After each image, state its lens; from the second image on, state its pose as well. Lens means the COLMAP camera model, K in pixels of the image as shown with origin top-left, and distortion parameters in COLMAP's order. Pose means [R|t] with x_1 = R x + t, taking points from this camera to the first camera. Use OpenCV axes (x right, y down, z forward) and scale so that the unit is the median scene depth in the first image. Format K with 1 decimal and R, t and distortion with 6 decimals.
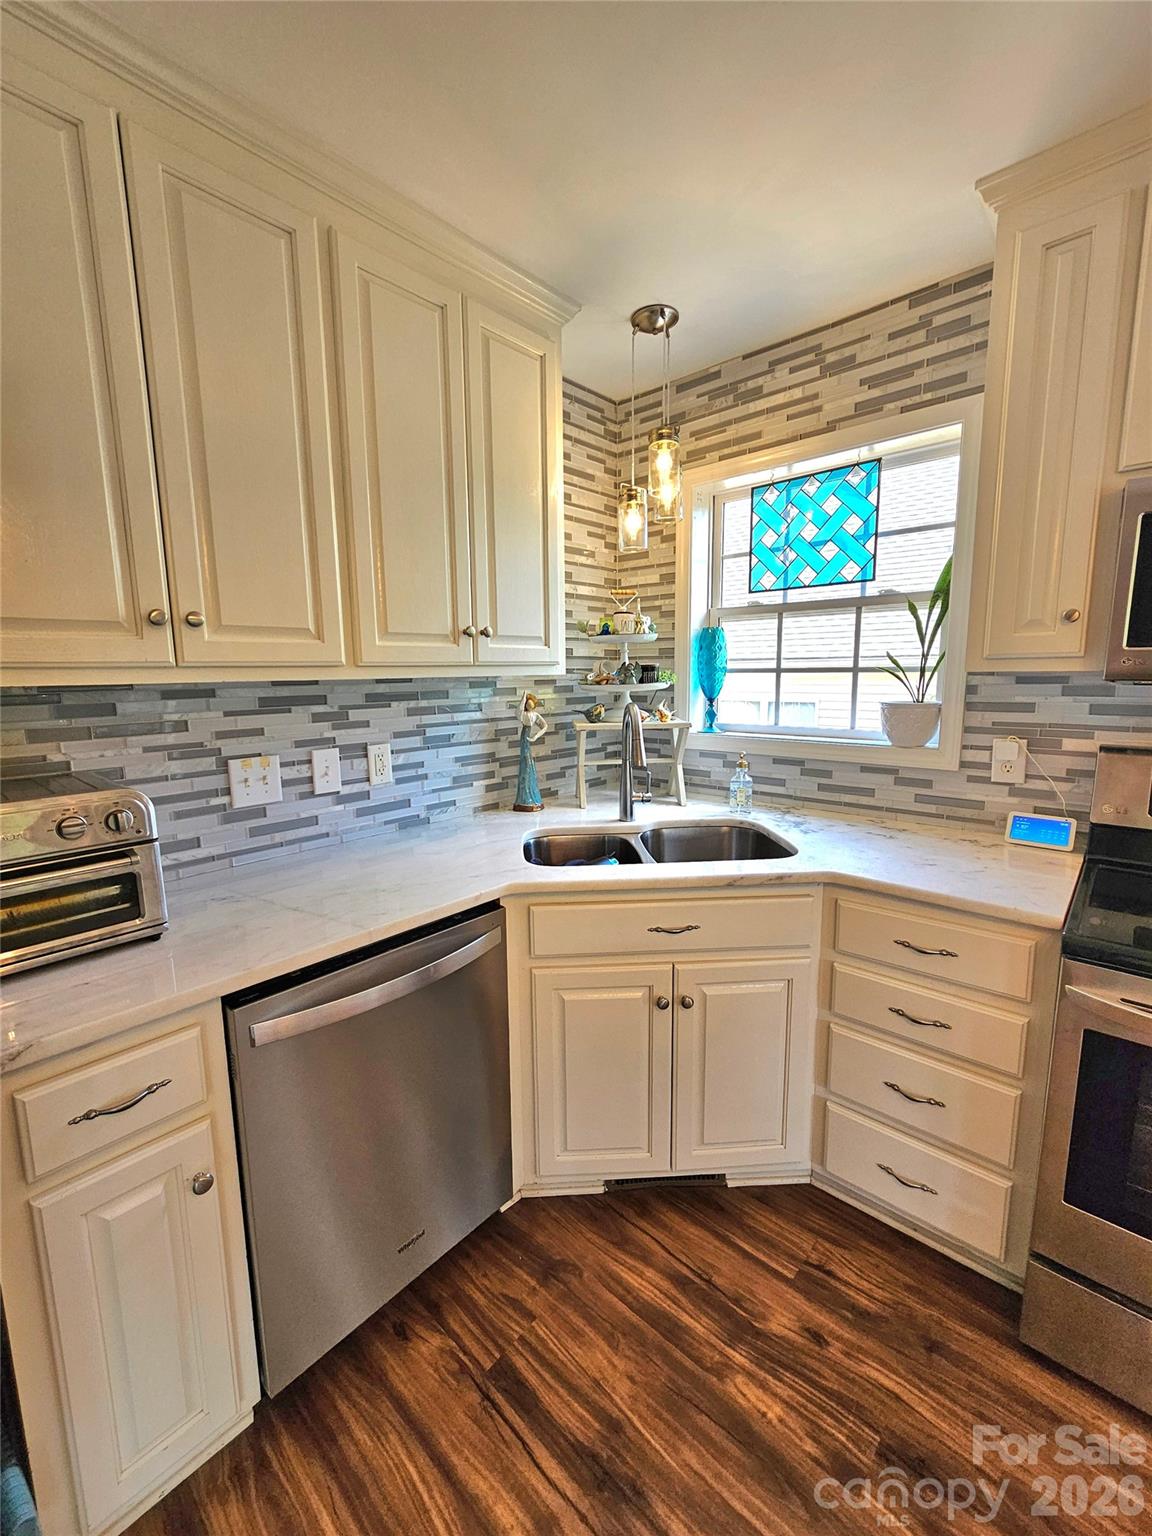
lens RADIAL K [[630.2, 0, 576.0], [0, 630.2, 768.0], [0, 0, 1]] dist [0.000012, -0.000249]
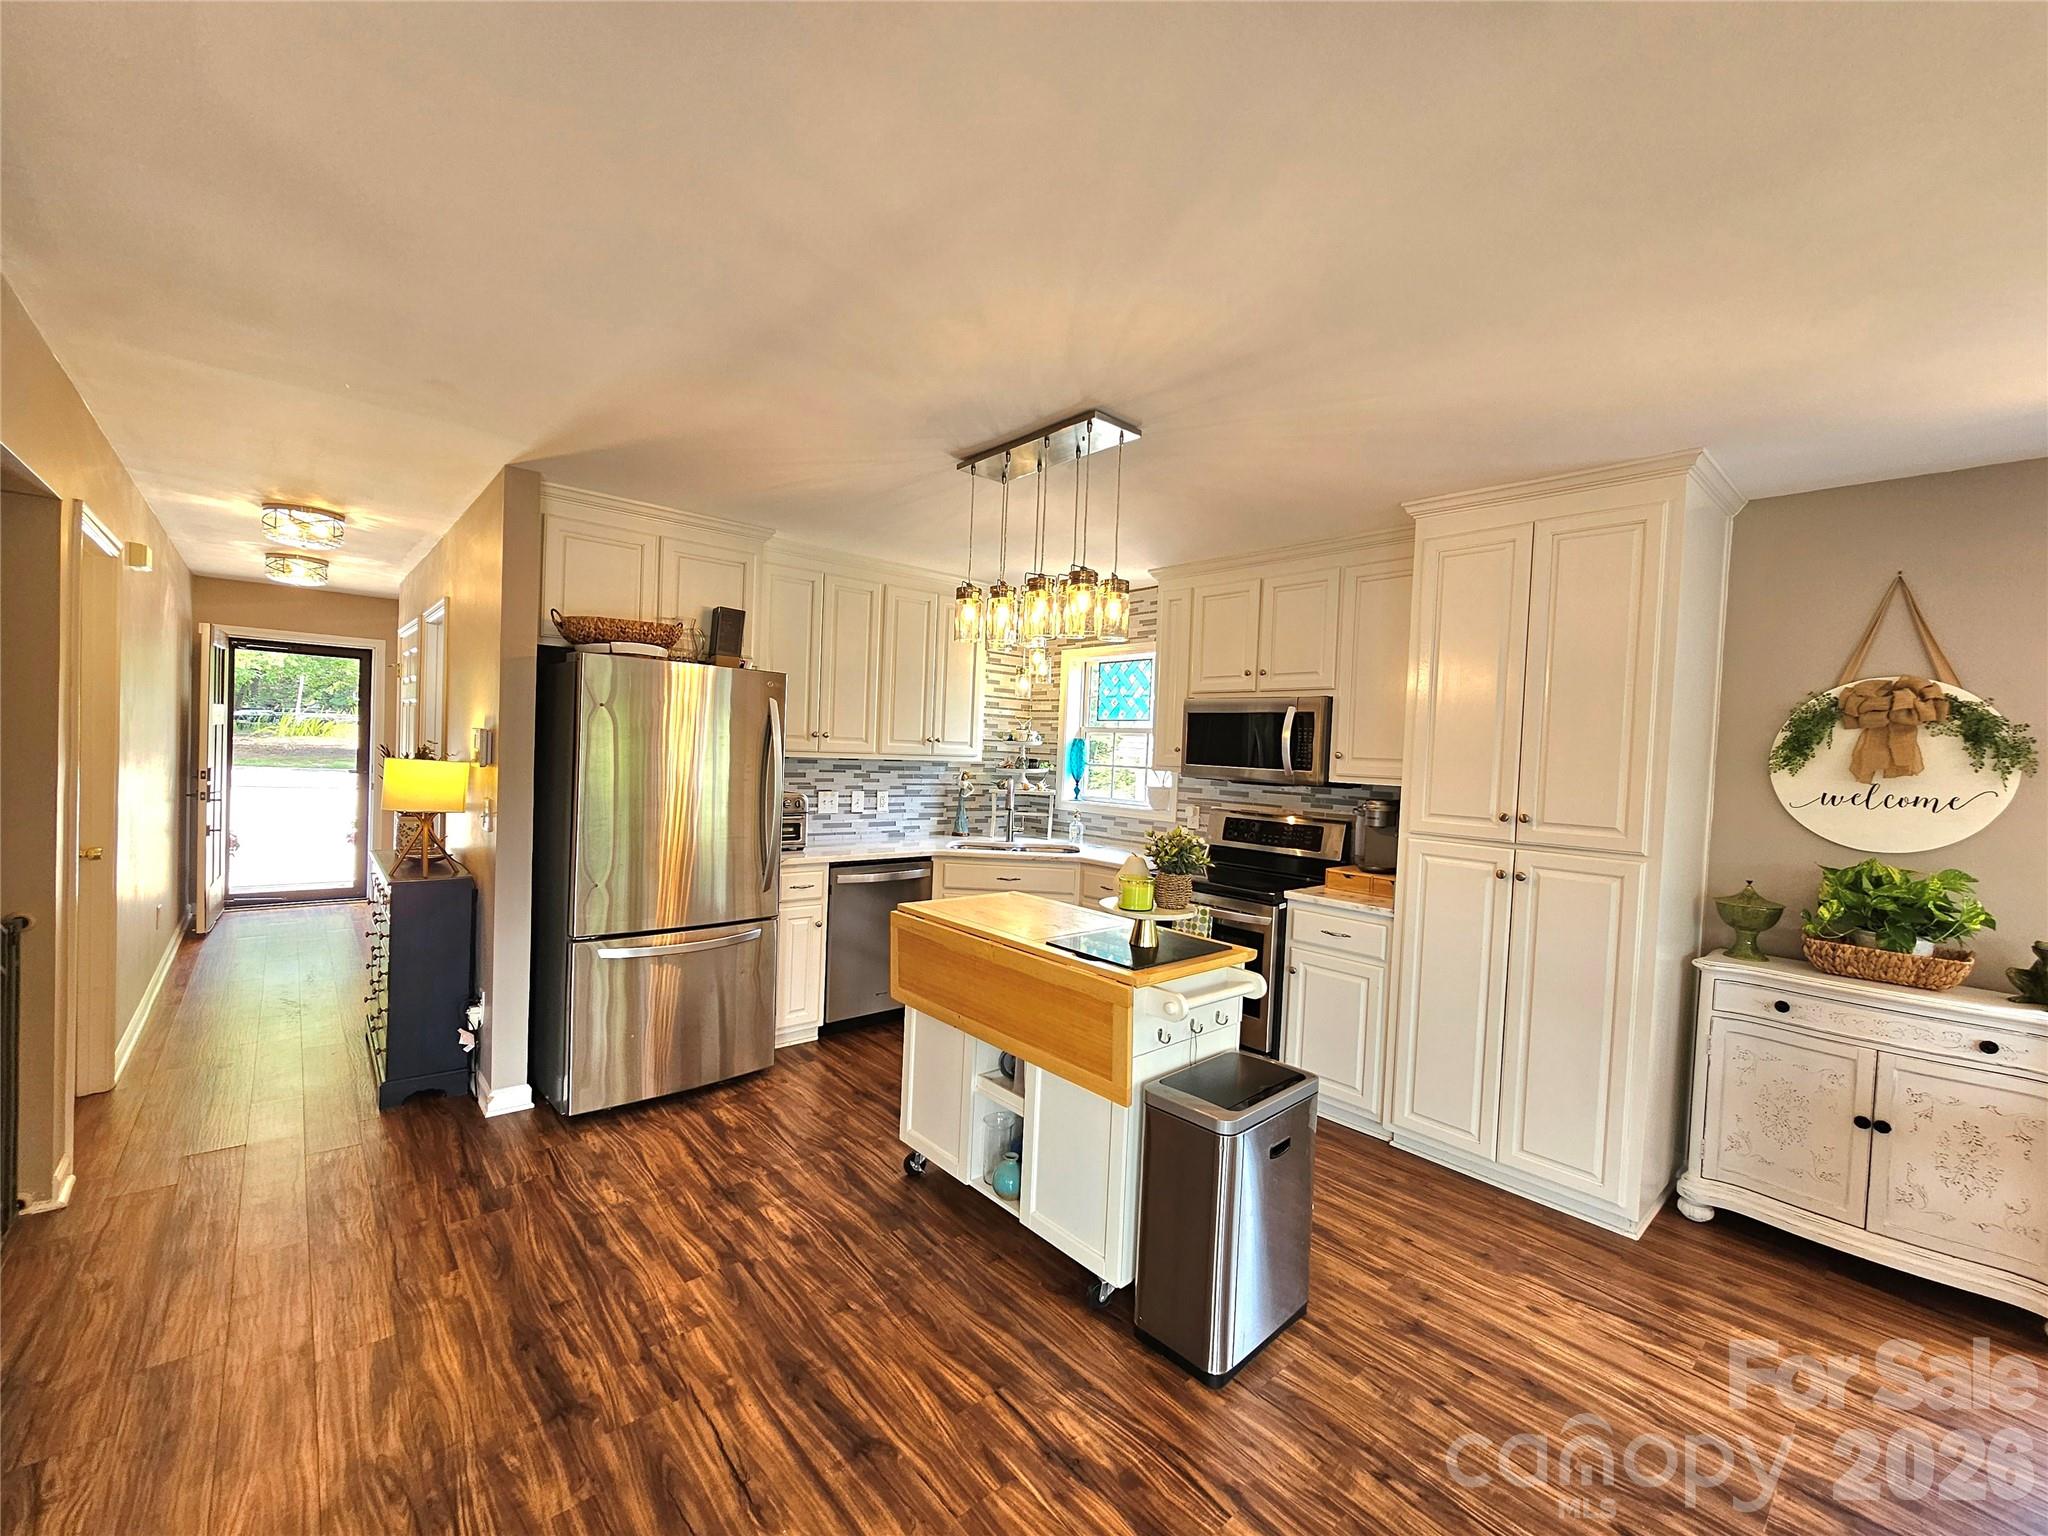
lens RADIAL K [[840.2, 0, 1024.0], [0, 840.2, 768.0], [0, 0, 1]] dist [0.000012, -0.000249]
pose [[0.992276, 0.055056, -0.111162, 0.399306], [-0.069293, 0.989276, -0.128571, 0.189930], [0.102892, 0.135281, 0.985450, -1.501812]]
